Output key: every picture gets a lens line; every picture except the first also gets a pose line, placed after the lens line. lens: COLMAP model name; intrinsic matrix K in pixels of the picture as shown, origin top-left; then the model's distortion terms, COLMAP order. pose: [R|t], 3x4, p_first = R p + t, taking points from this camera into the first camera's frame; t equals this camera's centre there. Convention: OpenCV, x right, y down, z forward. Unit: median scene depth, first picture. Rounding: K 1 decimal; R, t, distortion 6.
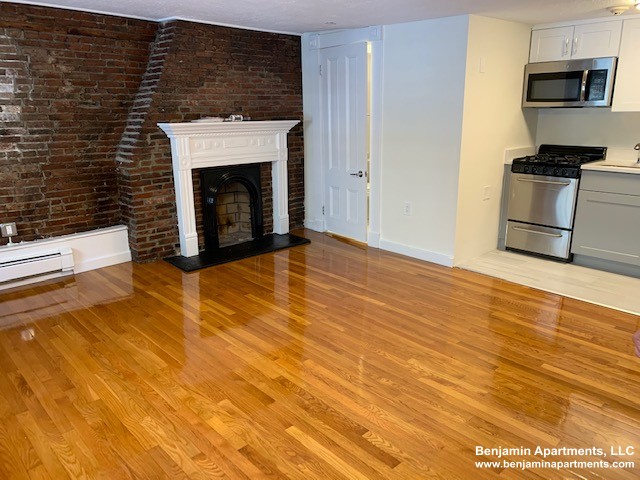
lens RADIAL K [[485.3, 0, 312.8], [0, 485.3, 239.6], [0, 0, 1]] dist [0.050353, -0.059204]
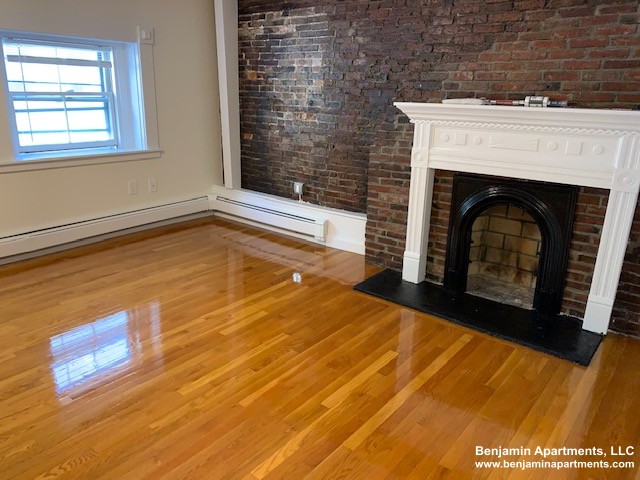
lens RADIAL K [[485.3, 0, 312.8], [0, 485.3, 239.6], [0, 0, 1]] dist [0.050353, -0.059204]
pose [[0.140296, 0.308228, -0.940910, 0.451839], [-0.275668, 0.924893, 0.261877, -0.195401], [0.950960, 0.222639, 0.214728, 0.727311]]
